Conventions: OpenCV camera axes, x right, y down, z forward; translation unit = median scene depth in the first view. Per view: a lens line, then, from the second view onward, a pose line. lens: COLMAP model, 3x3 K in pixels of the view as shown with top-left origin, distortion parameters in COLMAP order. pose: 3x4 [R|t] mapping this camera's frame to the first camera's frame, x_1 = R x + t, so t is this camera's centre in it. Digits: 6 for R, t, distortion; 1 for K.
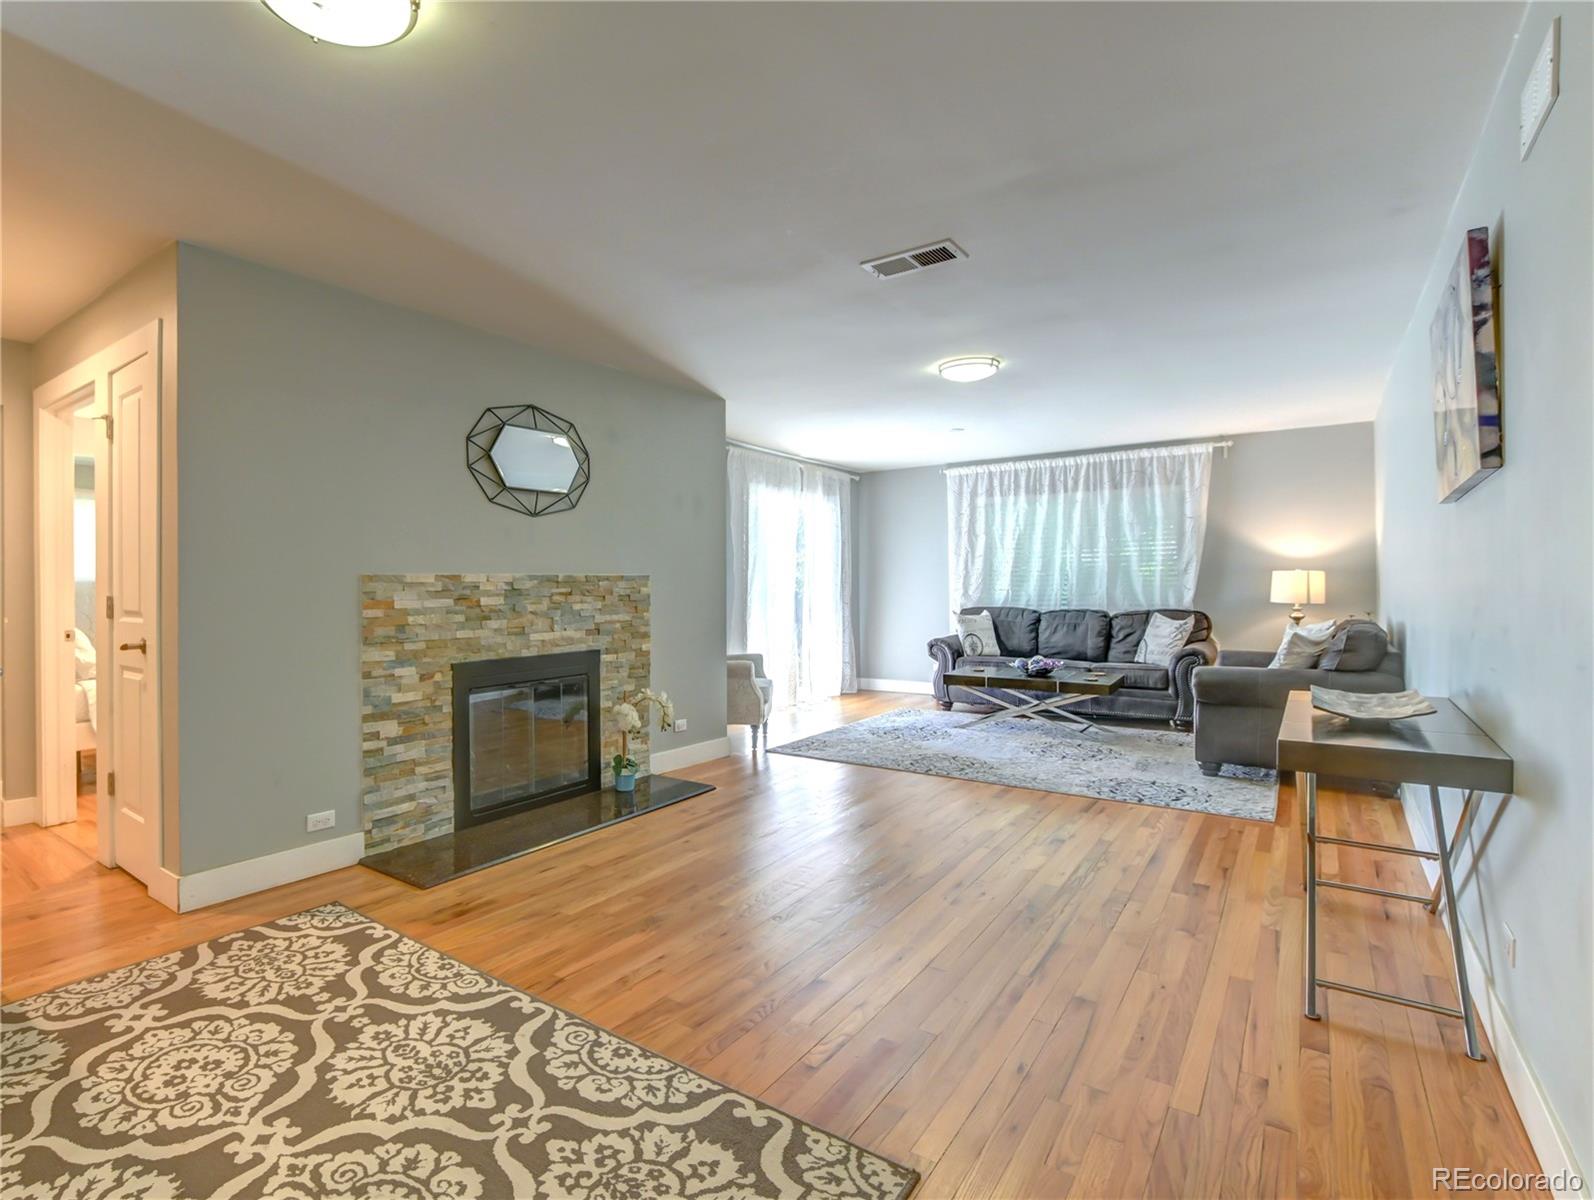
lens RADIAL K [[722.3, 0, 756.8], [0, 722.3, 584.8], [0, 0, 1]] dist [-0.000058, 0.000028]
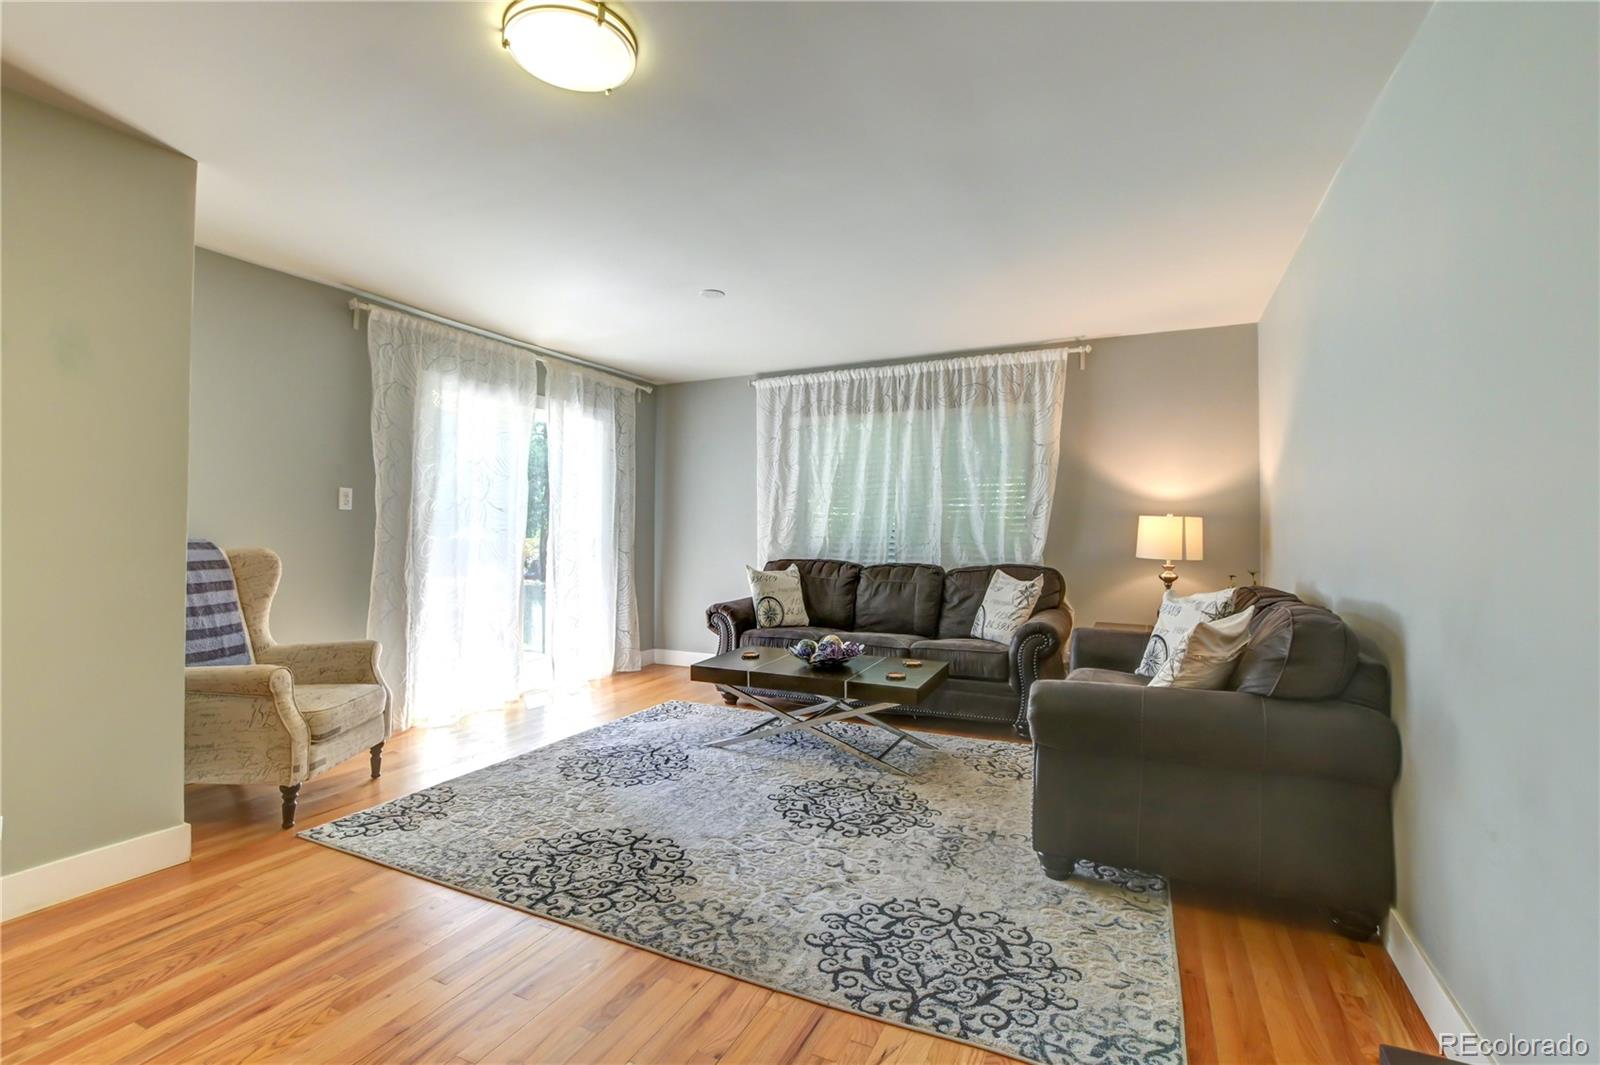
lens RADIAL K [[687.4, 0, 799.3], [0, 687.4, 520.1], [0, 0, 1]] dist [-0.014641, 0.000907]
pose [[0.982288, 0.014769, 0.186792, 0.207596], [-0.012070, 0.999806, -0.015578, 0.000775], [-0.186986, 0.013048, 0.982276, 0.324870]]
